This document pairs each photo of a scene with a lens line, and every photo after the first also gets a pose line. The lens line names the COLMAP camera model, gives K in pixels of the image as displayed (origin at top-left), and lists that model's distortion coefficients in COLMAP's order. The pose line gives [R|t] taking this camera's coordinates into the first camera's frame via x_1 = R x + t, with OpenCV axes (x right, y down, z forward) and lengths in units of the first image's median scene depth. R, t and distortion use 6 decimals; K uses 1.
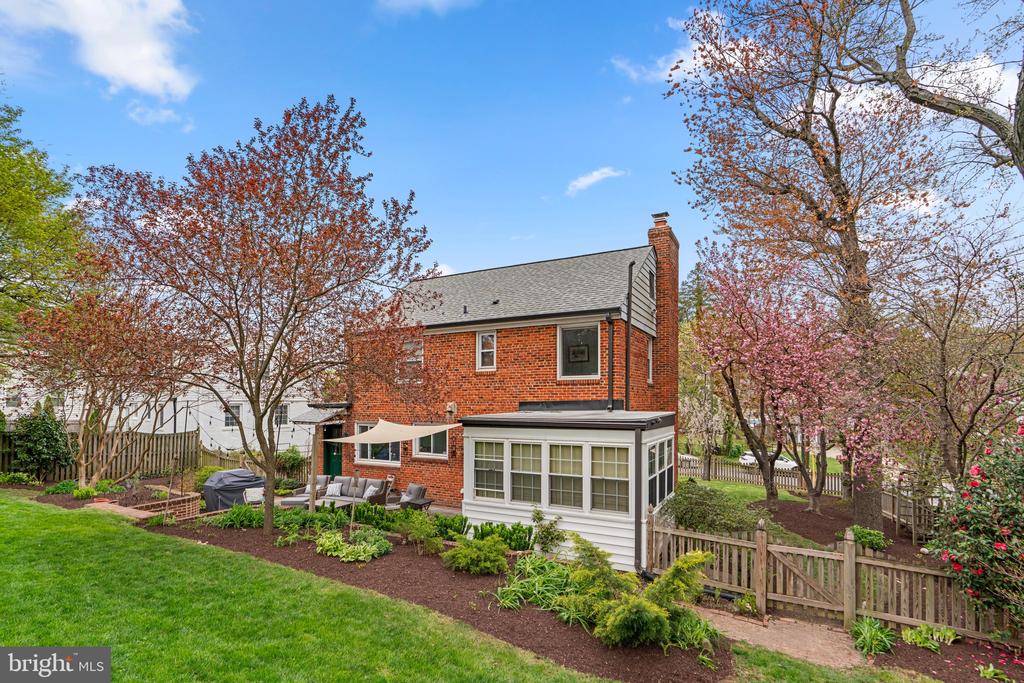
lens RADIAL K [[487.7, 0, 517.1], [0, 487.7, 362.3], [0, 0, 1]] dist [0.001444, 0.000182]
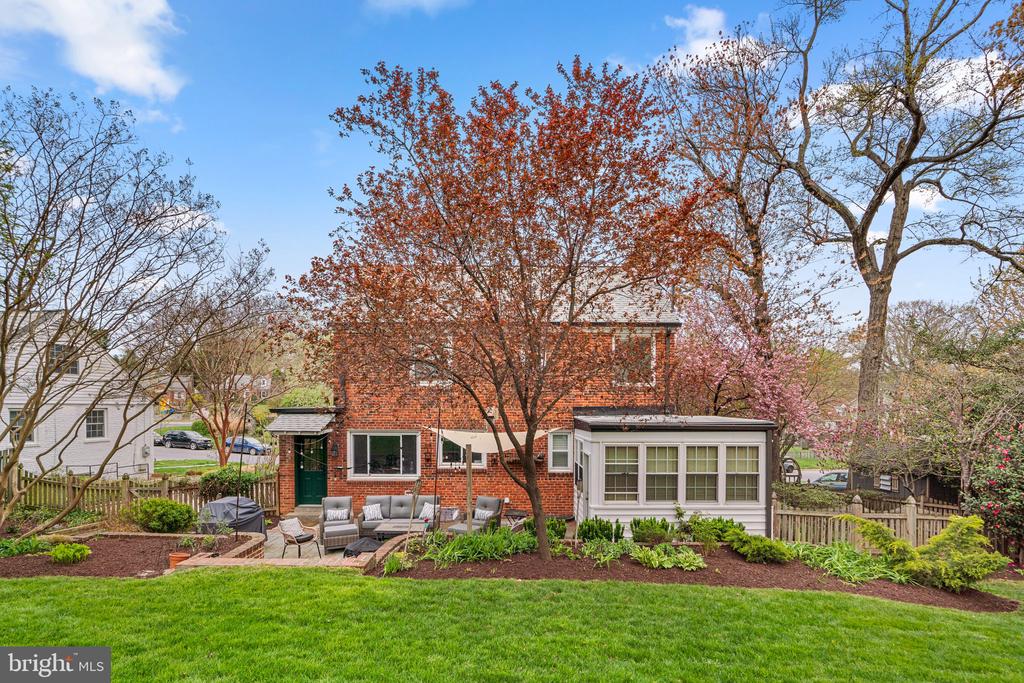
lens RADIAL K [[484.7, 0, 510.5], [0, 484.7, 402.6], [0, 0, 1]] dist [-0.001202, -0.000132]
pose [[0.871725, 0.012093, 0.489846, -0.767204], [-0.045185, 0.997420, 0.055786, 0.029053], [-0.487908, -0.070764, 0.870022, 0.254781]]
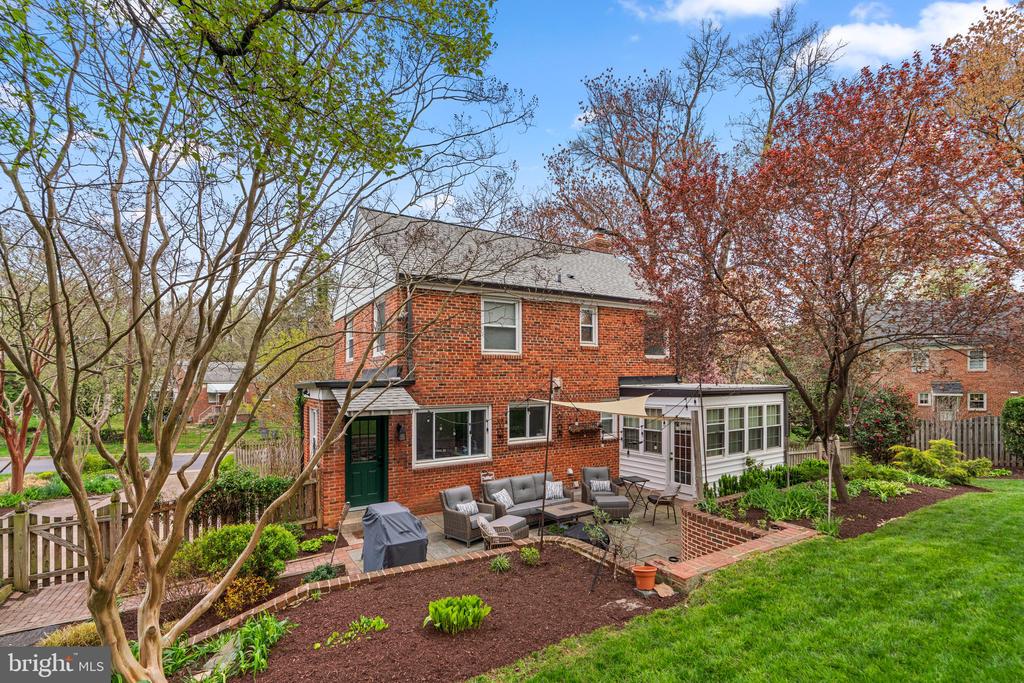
lens RADIAL K [[471.9, 0, 517.3], [0, 471.9, 350.9], [0, 0, 1]] dist [-0.000313, 0.000027]
pose [[0.490367, 0.053268, 0.869887, -1.312614], [-0.057507, 0.997933, -0.028692, 0.086215], [-0.869617, -0.035955, 0.492416, 0.880255]]
